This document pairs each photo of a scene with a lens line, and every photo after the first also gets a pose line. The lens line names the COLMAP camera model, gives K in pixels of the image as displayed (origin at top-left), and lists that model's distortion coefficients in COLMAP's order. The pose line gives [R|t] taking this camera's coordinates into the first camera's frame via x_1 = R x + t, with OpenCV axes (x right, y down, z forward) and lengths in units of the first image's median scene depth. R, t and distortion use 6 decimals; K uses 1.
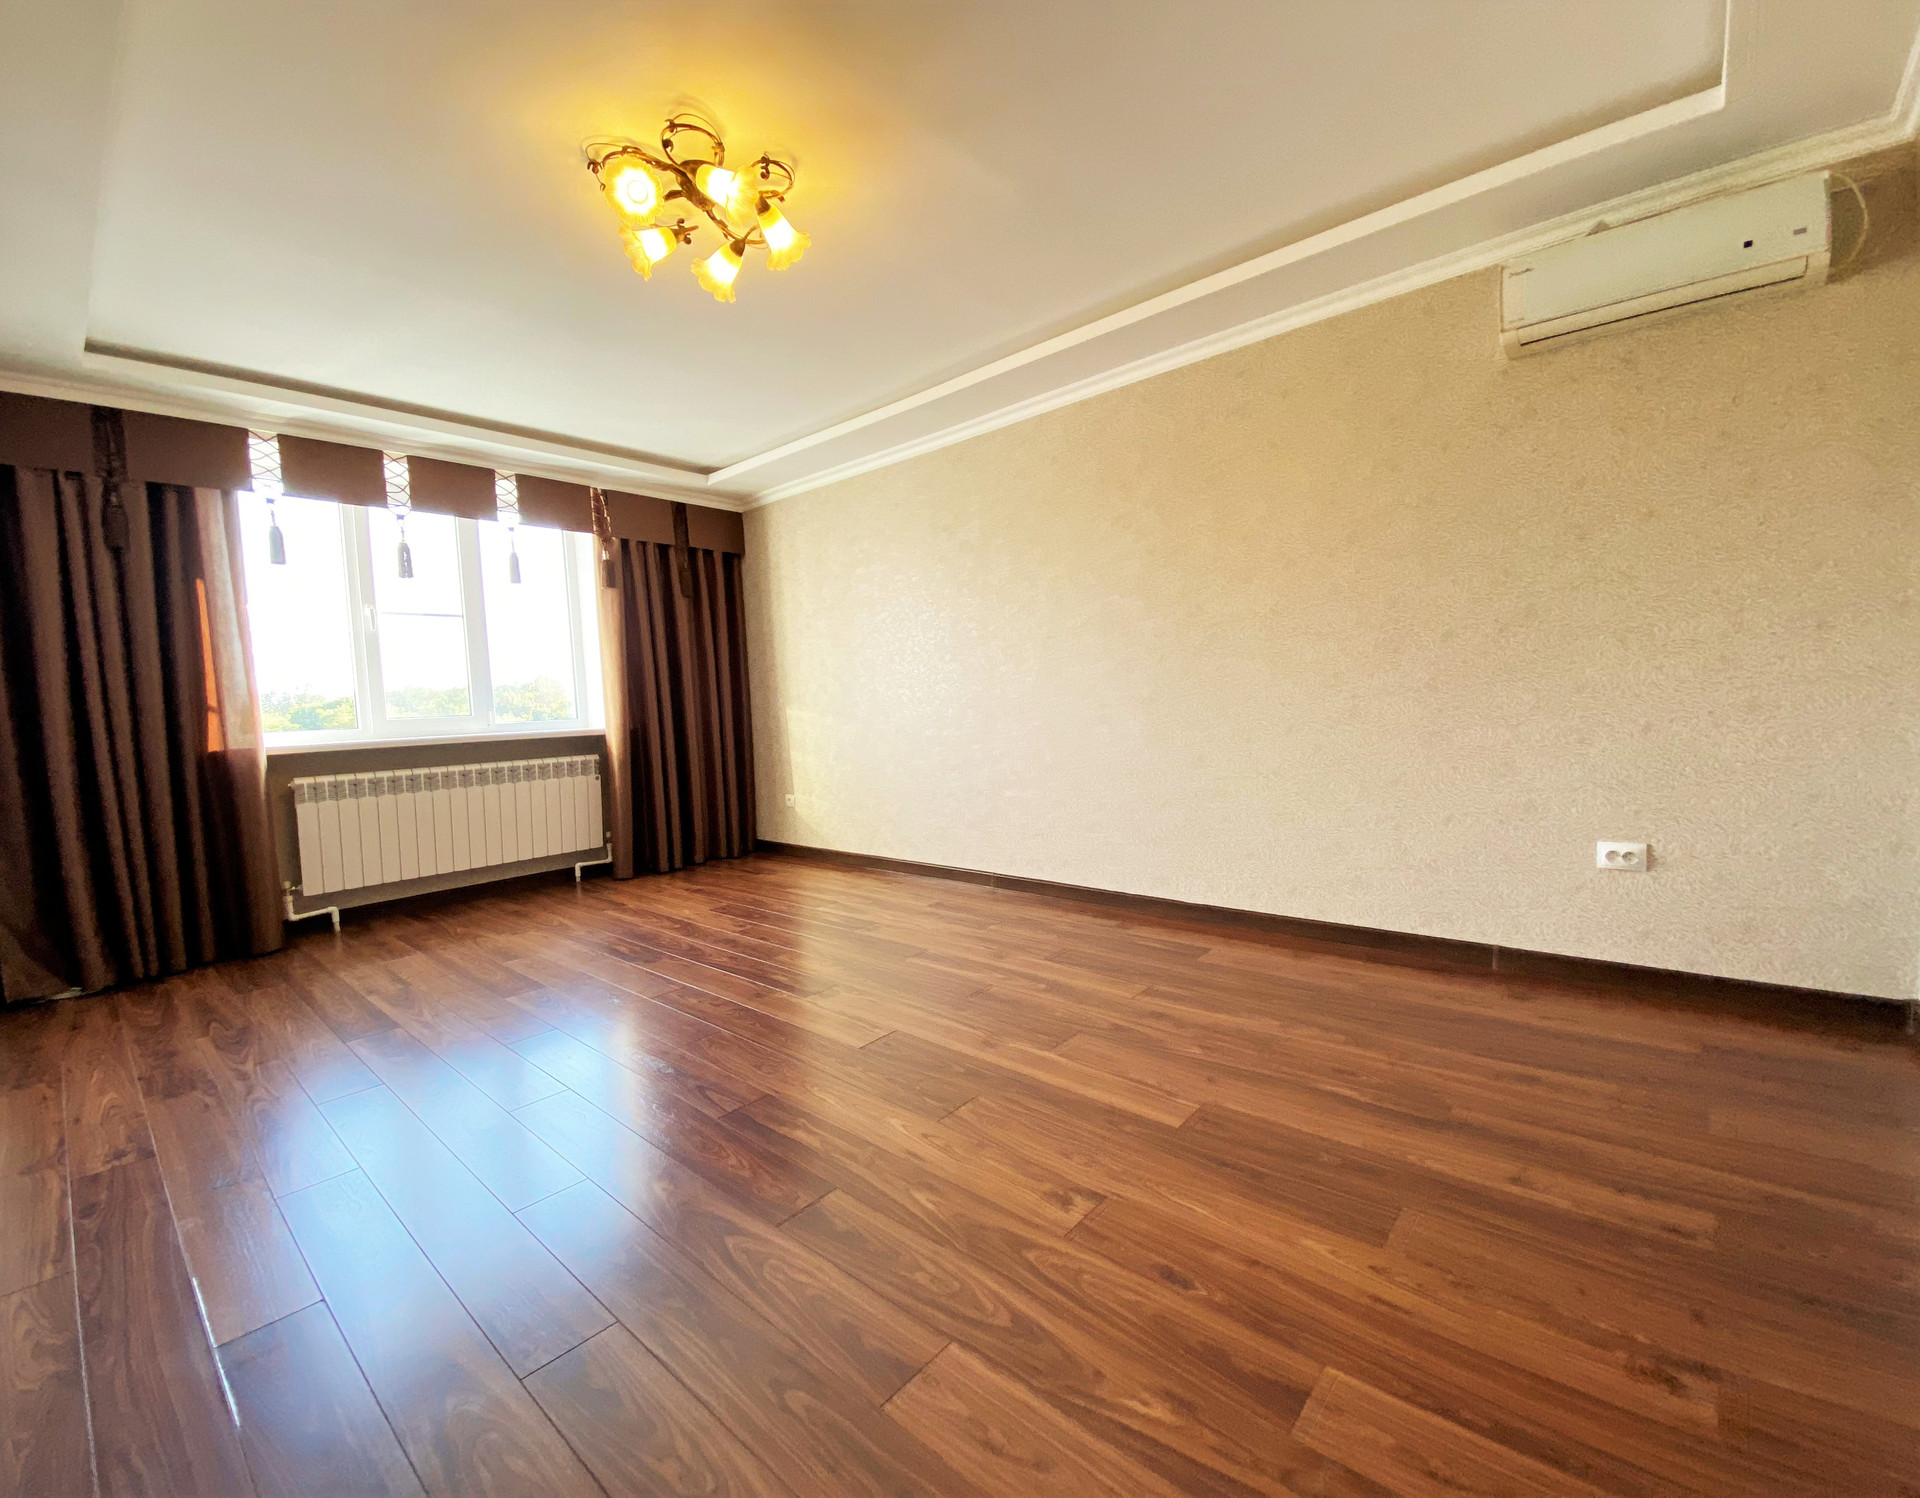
lens RADIAL K [[812.3, 0, 961.6], [0, 812.3, 738.8], [0, 0, 1]] dist [0.026963, -0.024771]
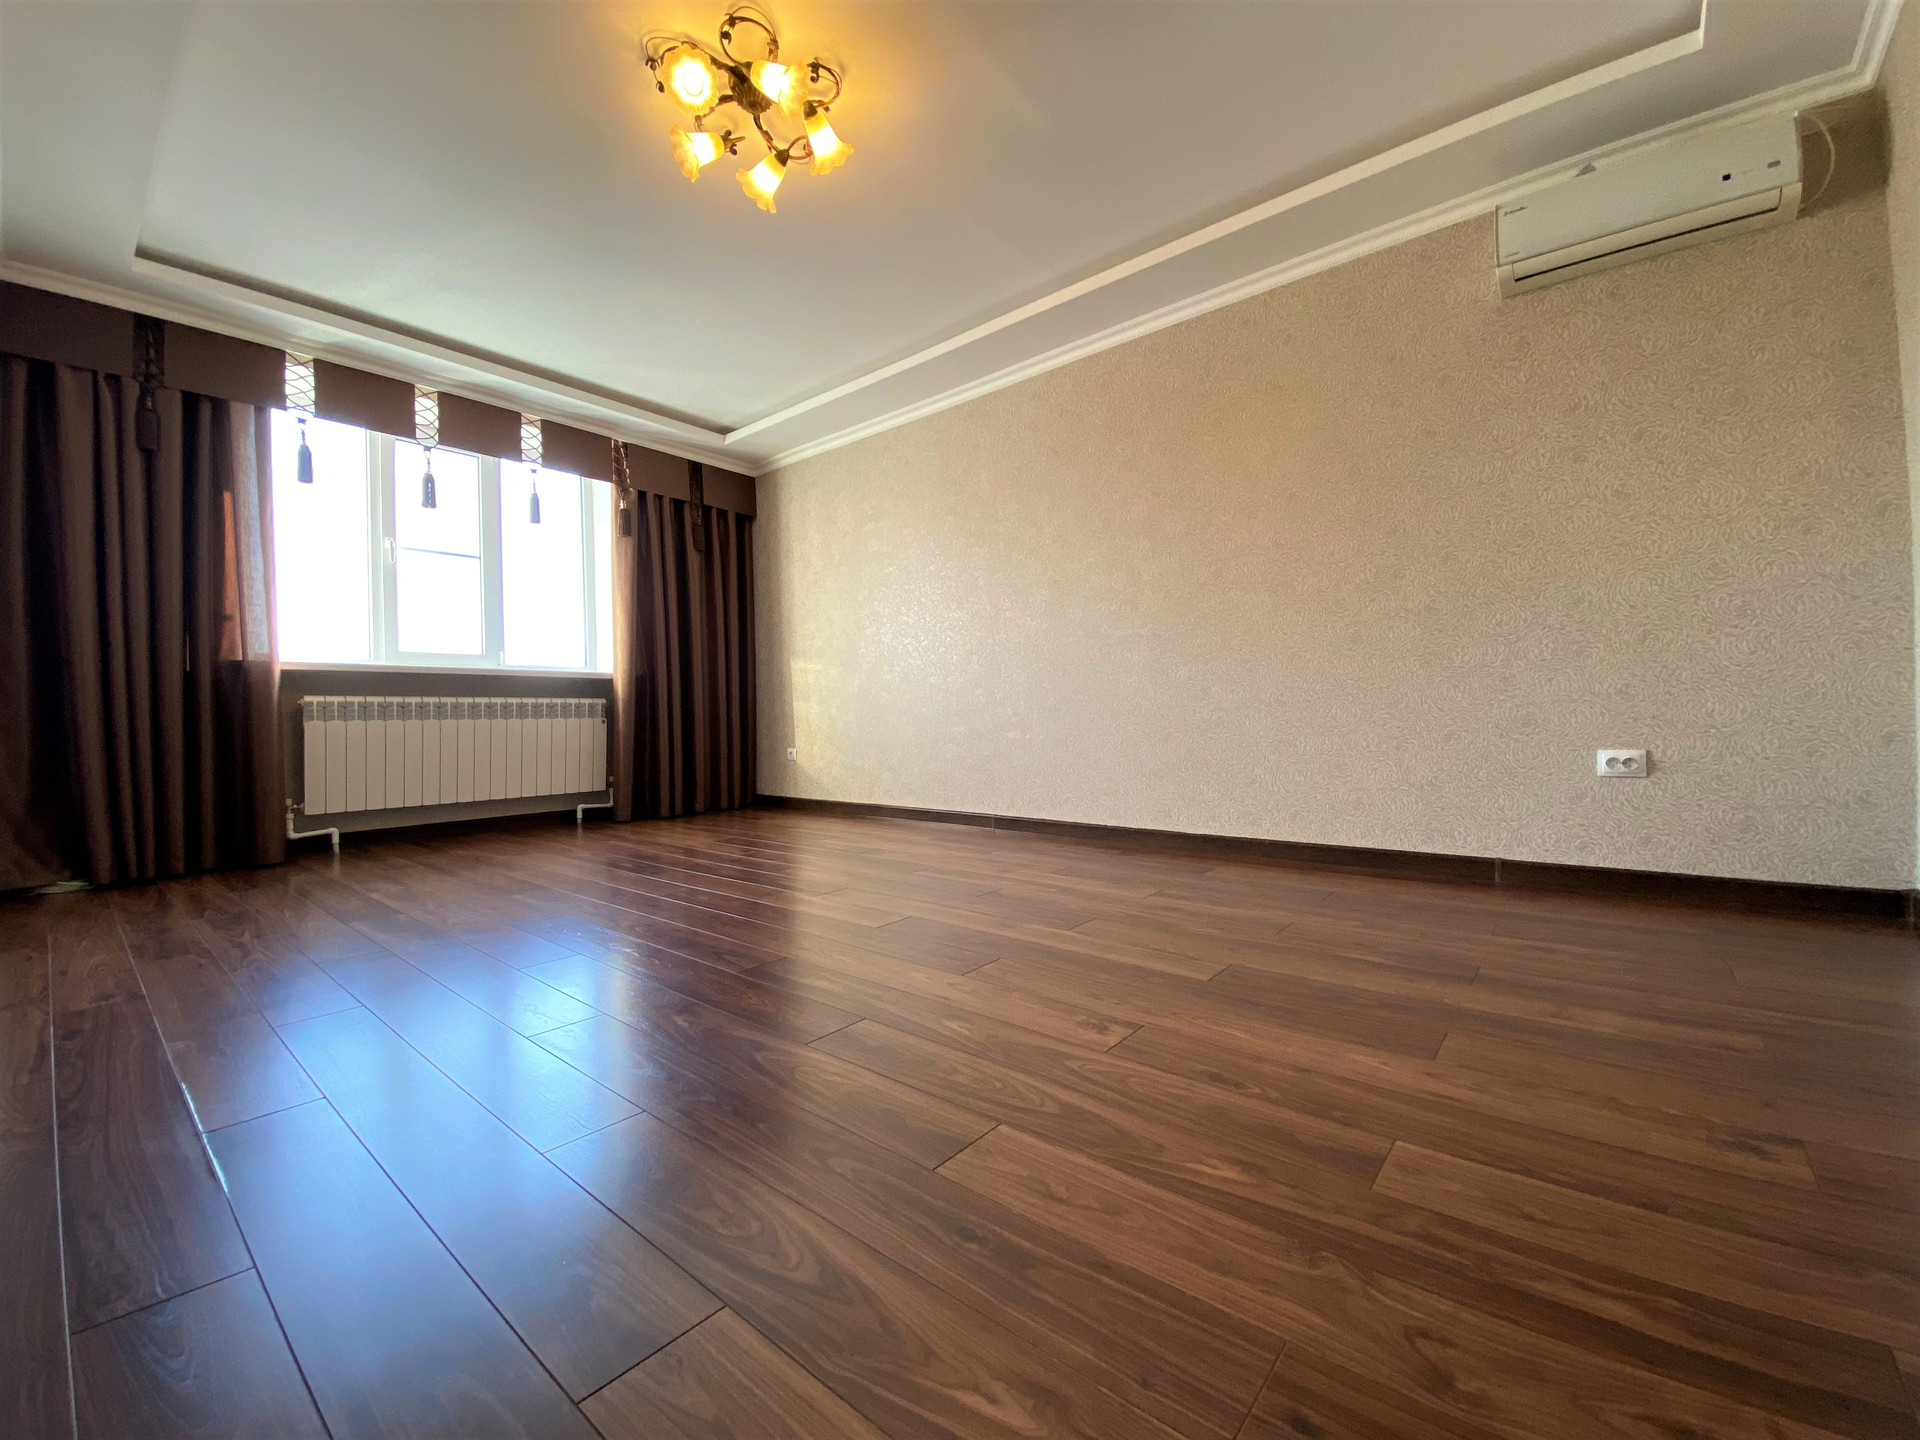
lens RADIAL K [[779.7, 0, 955.7], [0, 779.7, 719.0], [0, 0, 1]] dist [0.027961, -0.024473]
pose [[0.999459, 0.026234, 0.019850, -0.037379], [-0.025001, 0.997886, -0.059980, 0.127078], [-0.021382, 0.059452, 0.998002, 0.022677]]
